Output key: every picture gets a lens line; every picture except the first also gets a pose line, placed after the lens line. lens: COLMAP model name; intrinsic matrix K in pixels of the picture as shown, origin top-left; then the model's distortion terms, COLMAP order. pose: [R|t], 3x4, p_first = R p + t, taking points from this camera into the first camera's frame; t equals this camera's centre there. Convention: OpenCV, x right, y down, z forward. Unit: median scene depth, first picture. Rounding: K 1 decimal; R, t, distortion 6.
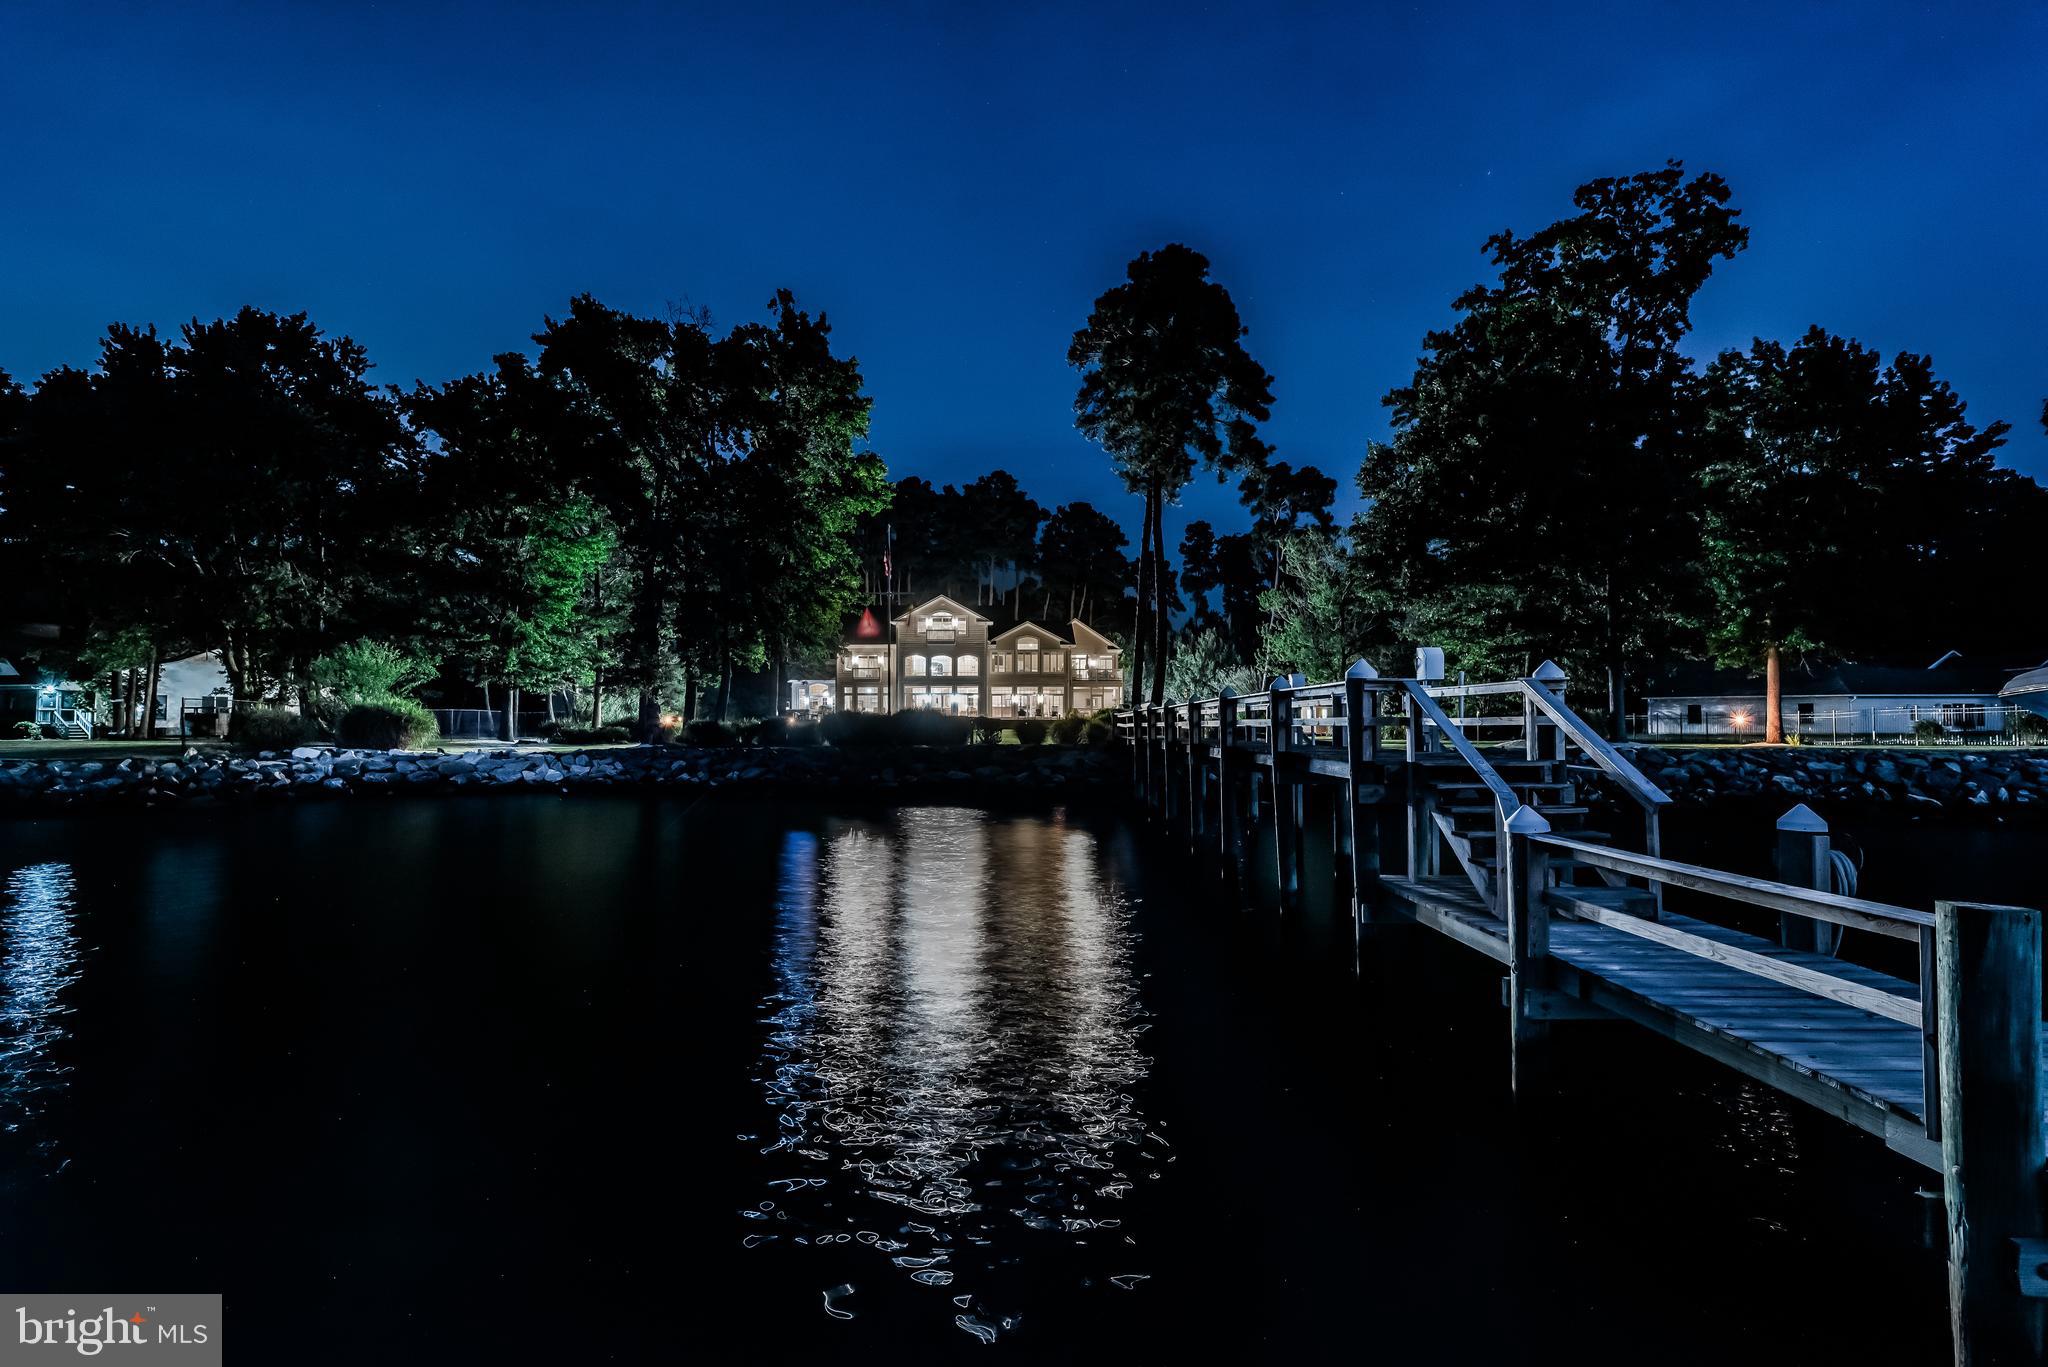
lens RADIAL K [[904.7, 0, 1013.7], [0, 904.7, 683.6], [0, 0, 1]] dist [-0.000763, -0.000078]
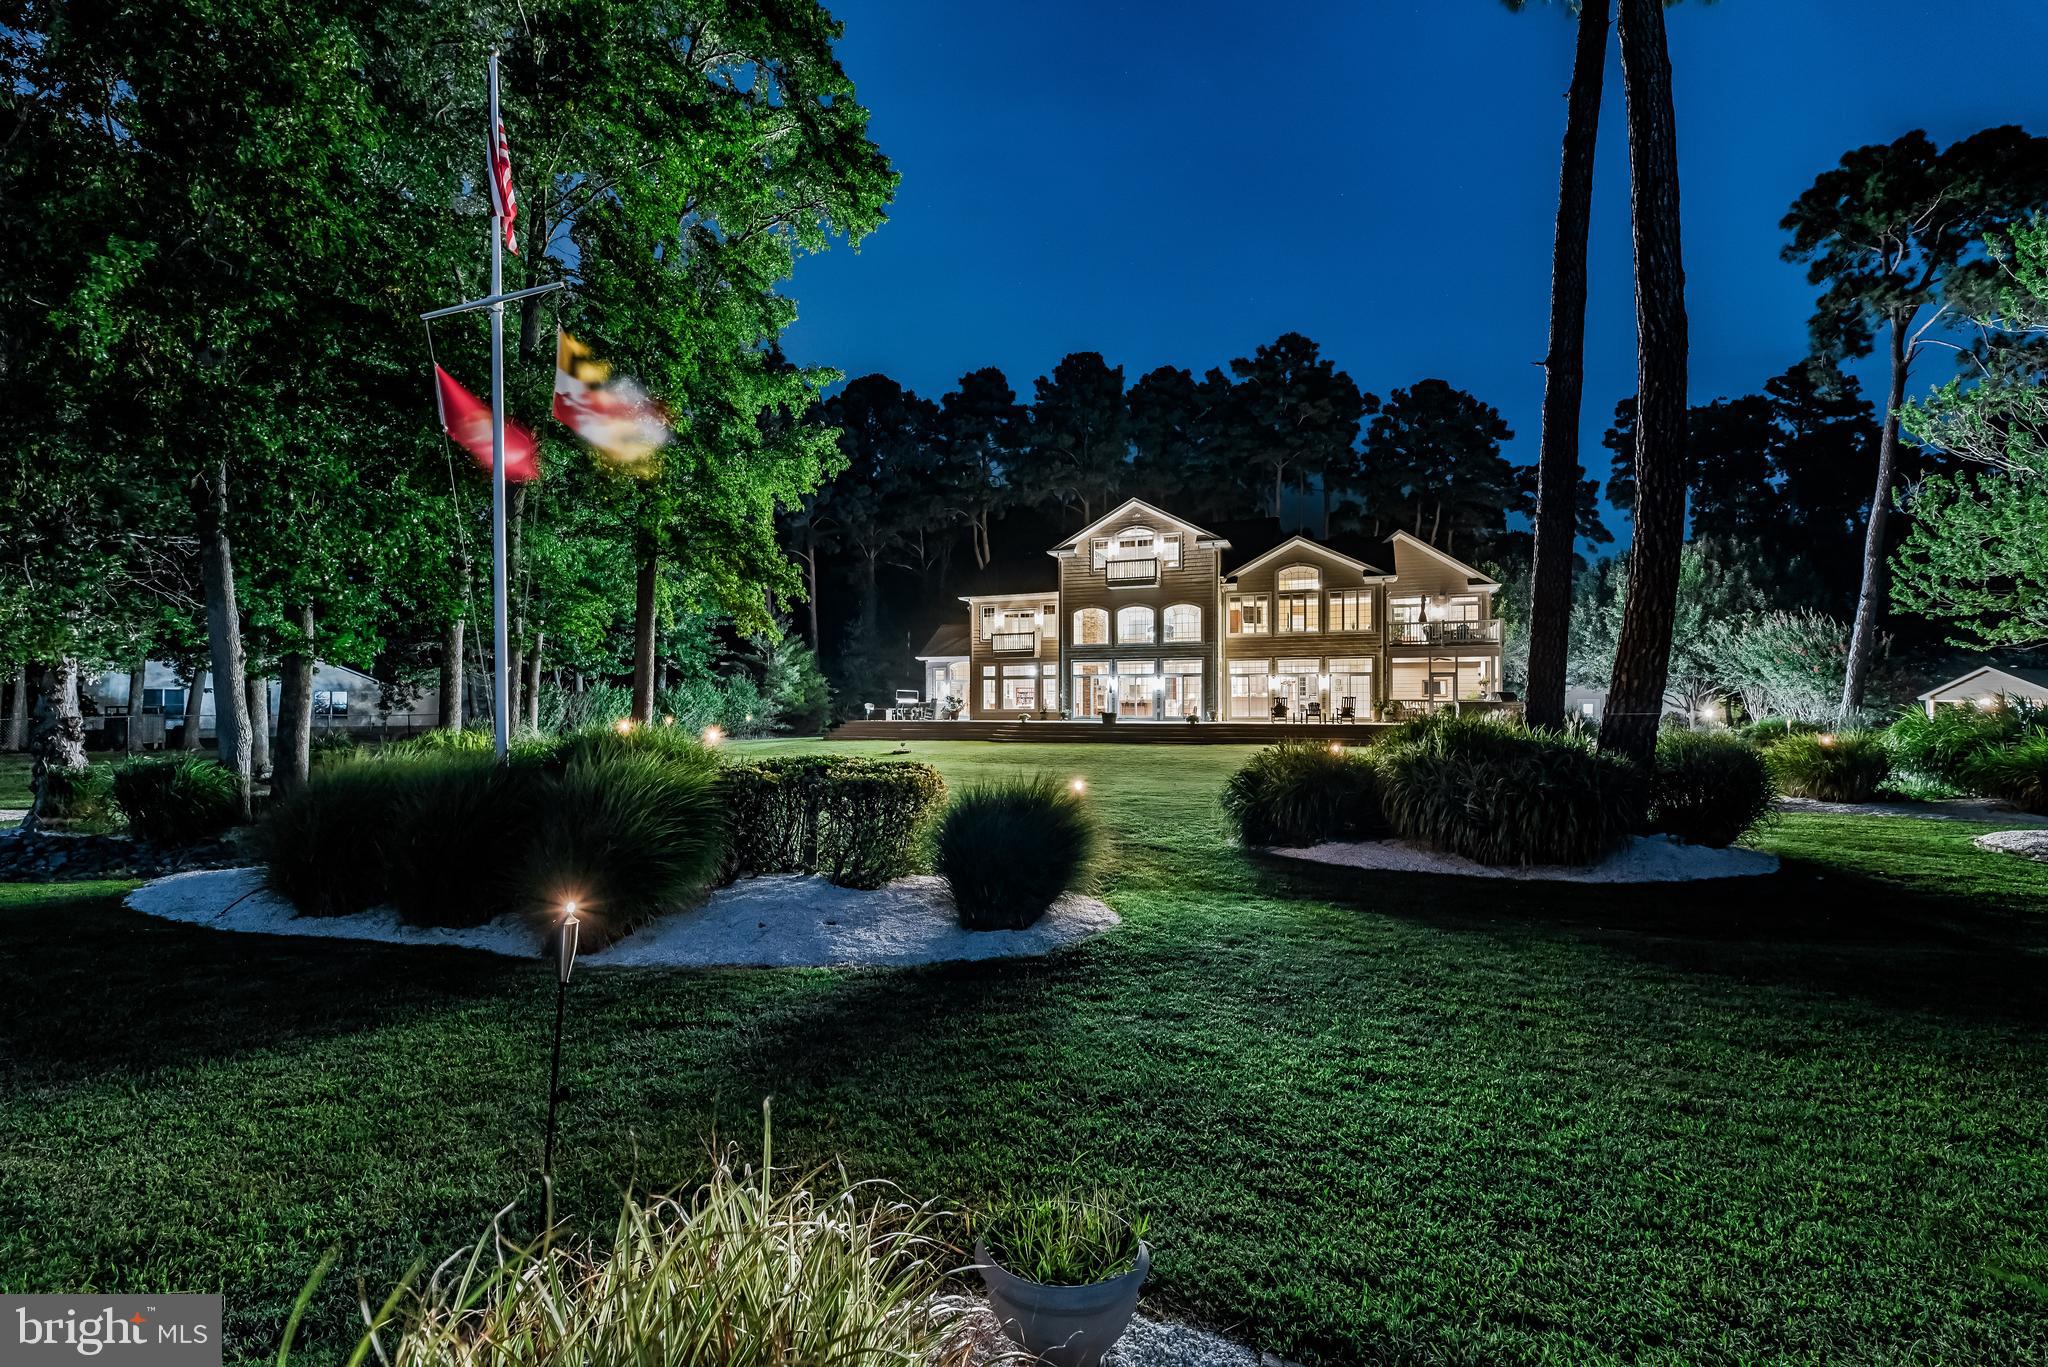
lens RADIAL K [[904.7, 0, 1013.7], [0, 904.7, 683.6], [0, 0, 1]] dist [-0.000763, -0.000078]
pose [[0.928377, -0.009872, -0.371509, 0.057119], [0.017989, 0.999669, 0.018389, 0.004699], [0.371204, -0.023755, 0.928247, 0.444004]]
